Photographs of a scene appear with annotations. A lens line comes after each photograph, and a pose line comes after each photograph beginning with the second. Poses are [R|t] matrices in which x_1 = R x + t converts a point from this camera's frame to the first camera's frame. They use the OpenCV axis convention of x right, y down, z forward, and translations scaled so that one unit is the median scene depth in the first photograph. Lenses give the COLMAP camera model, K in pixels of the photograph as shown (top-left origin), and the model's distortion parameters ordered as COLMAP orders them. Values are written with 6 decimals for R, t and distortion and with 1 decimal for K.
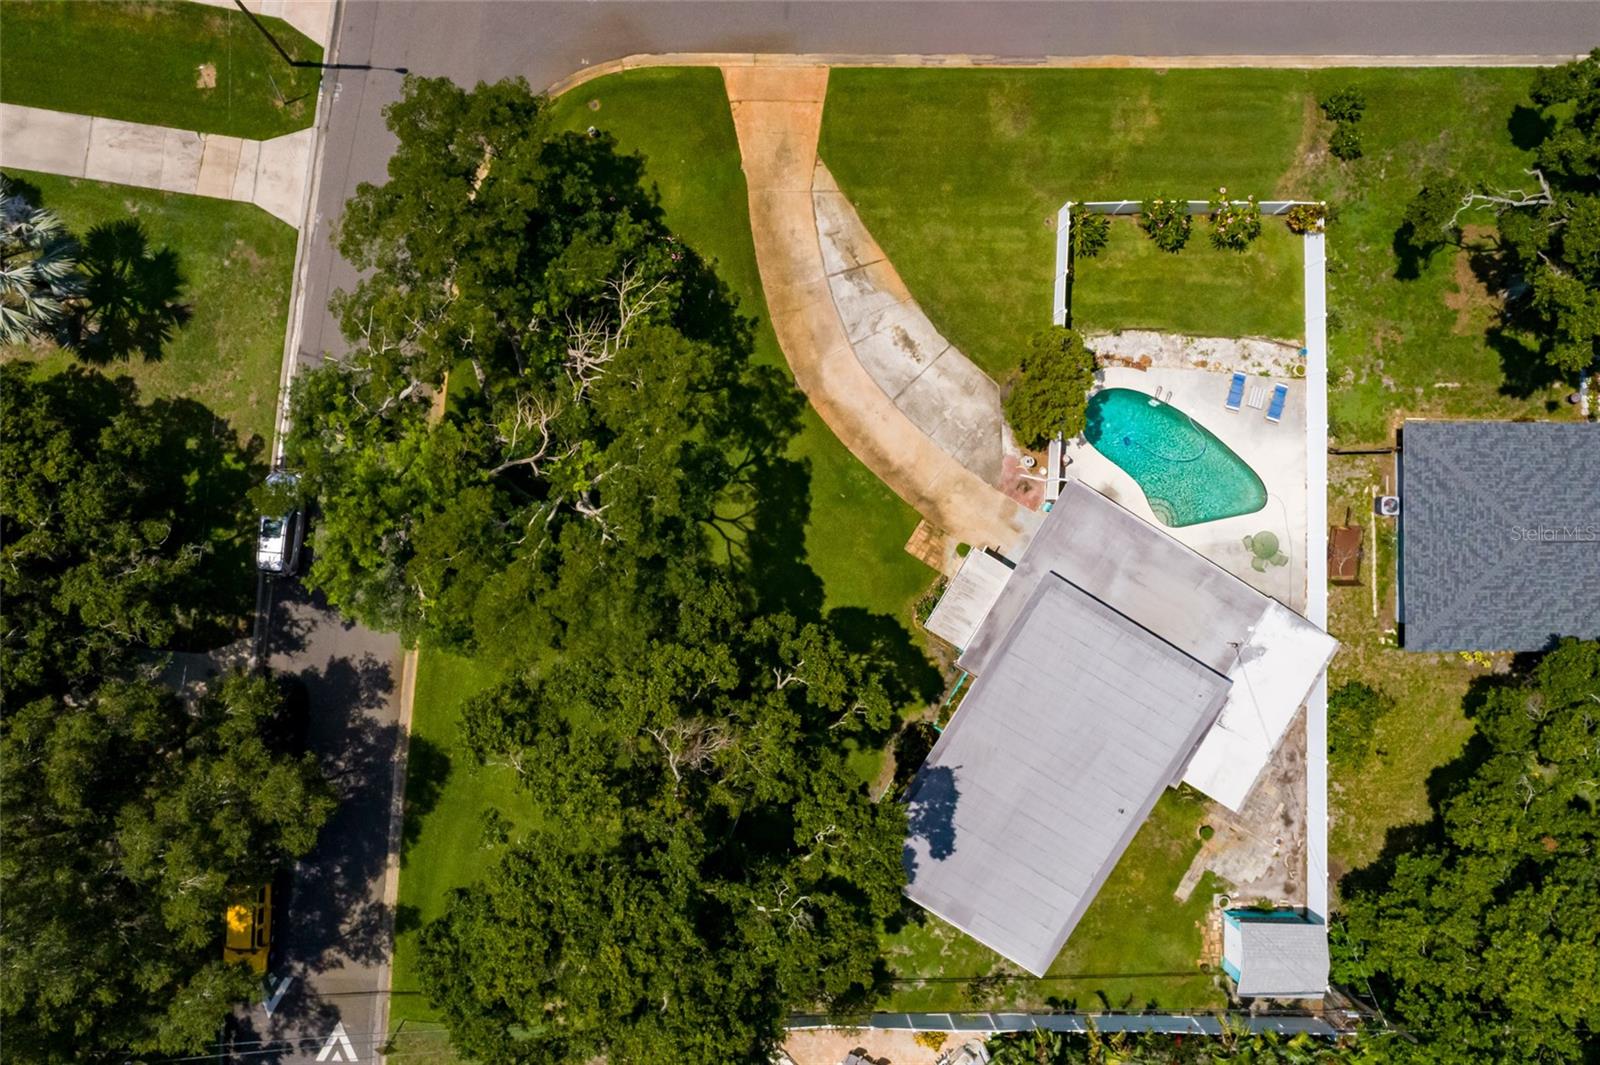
lens RADIAL K [[1114.8, 0, 800.0], [0, 1114.8, 532.5], [0, 0, 1]] dist [0.002549, 0.005502]
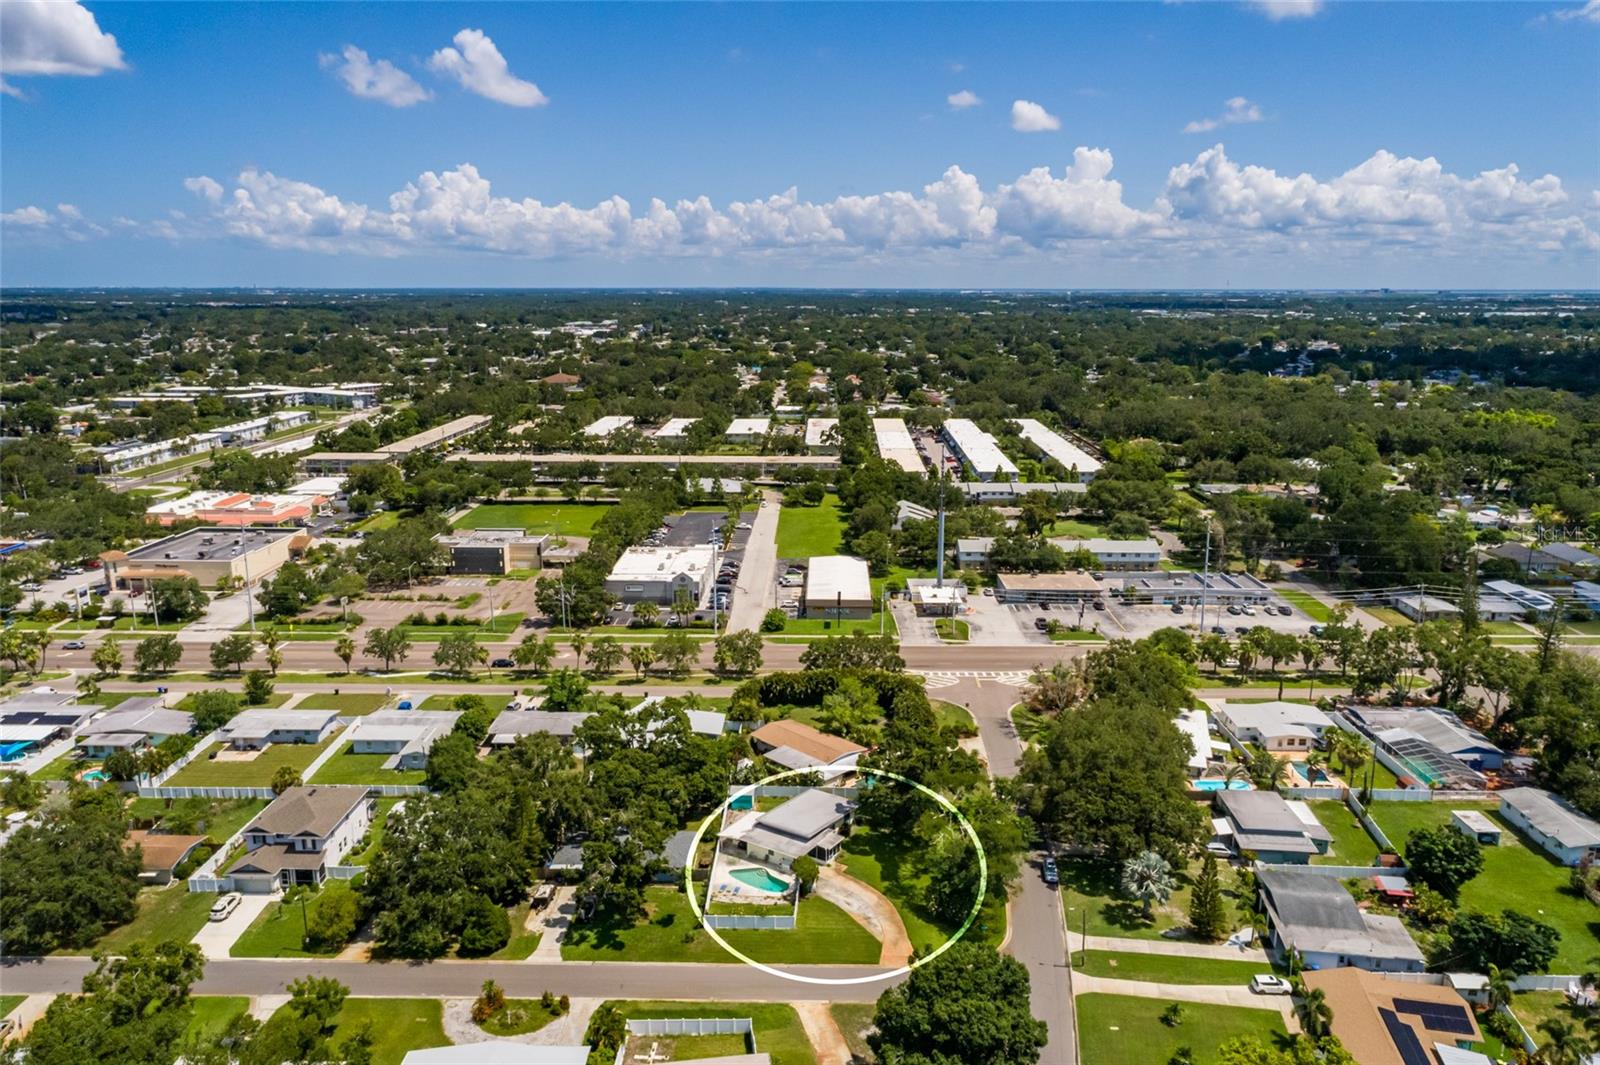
lens RADIAL K [[1114.8, 0, 800.0], [0, 1114.8, 532.5], [0, 0, 1]] dist [0.002549, 0.005502]
pose [[-0.999324, -0.027081, 0.024863, 0.175769], [0.030353, -0.226212, 0.973605, -2.776256], [-0.020742, 0.973702, 0.226881, -0.593830]]
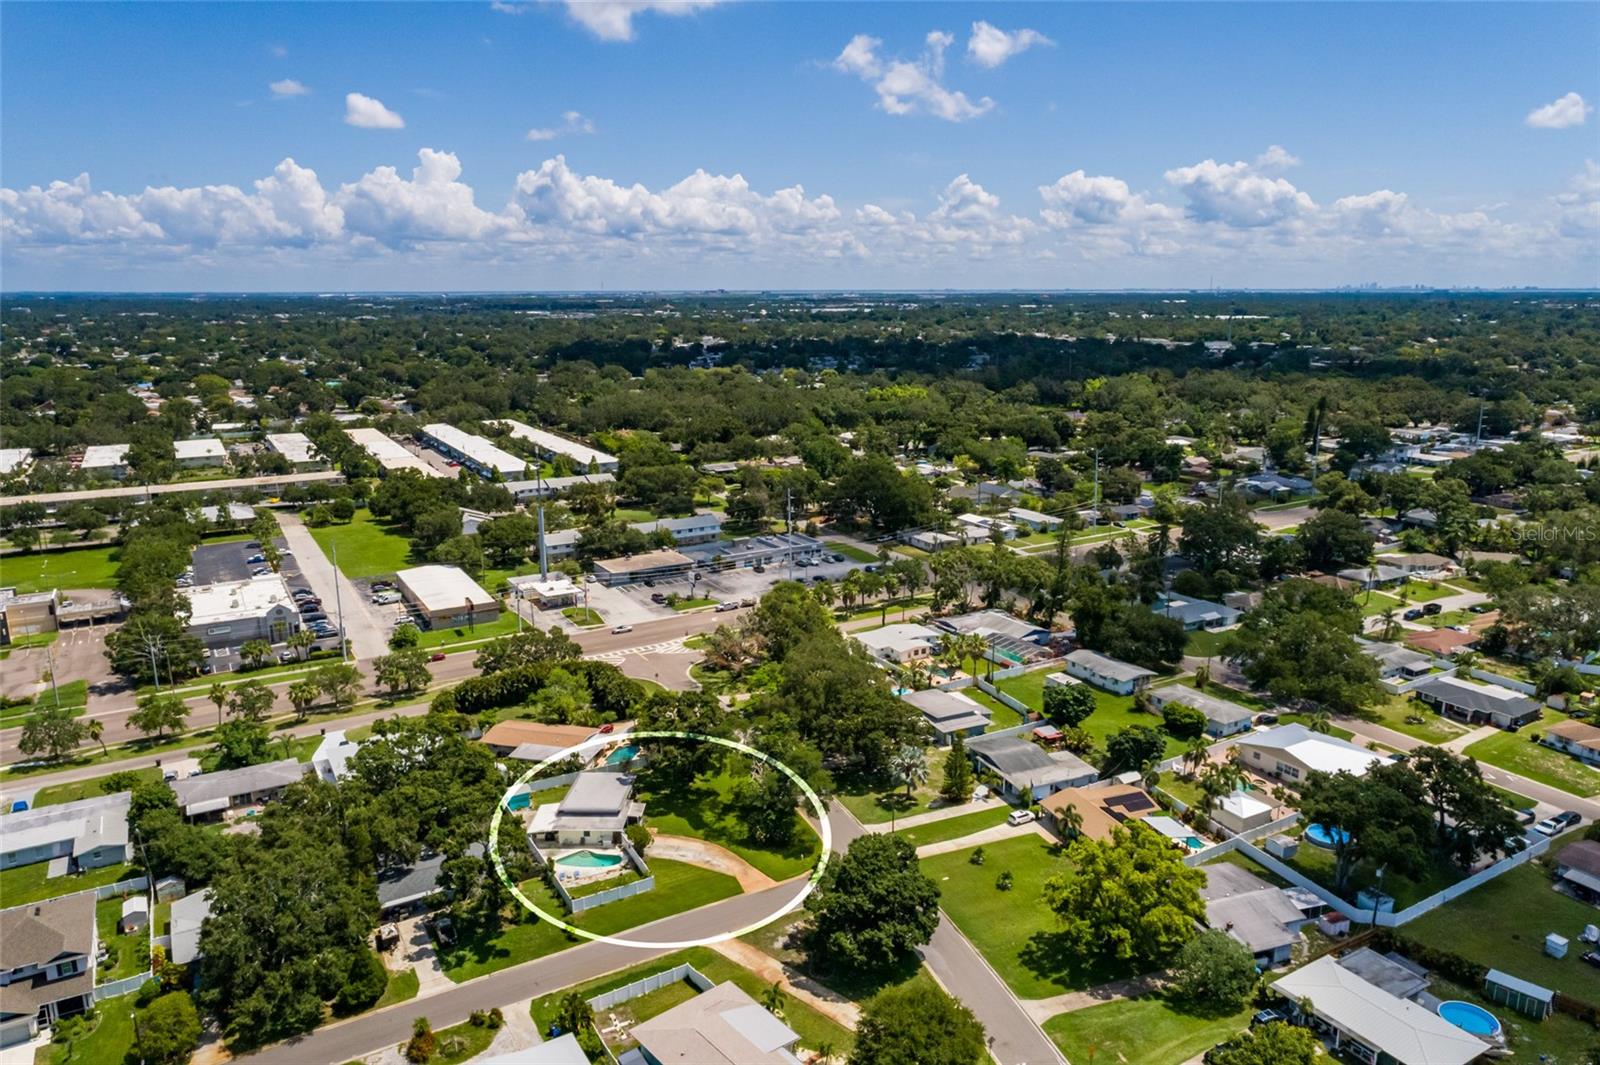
lens RADIAL K [[1101.5, 0, 805.8], [0, 1101.5, 532.6], [0, 0, 1]] dist [0.002473, 0.008385]
pose [[-0.863120, 0.093751, -0.496221, 1.258379], [-0.504661, -0.196107, 0.840749, -2.790864], [-0.018491, 0.976091, 0.216576, -0.576441]]
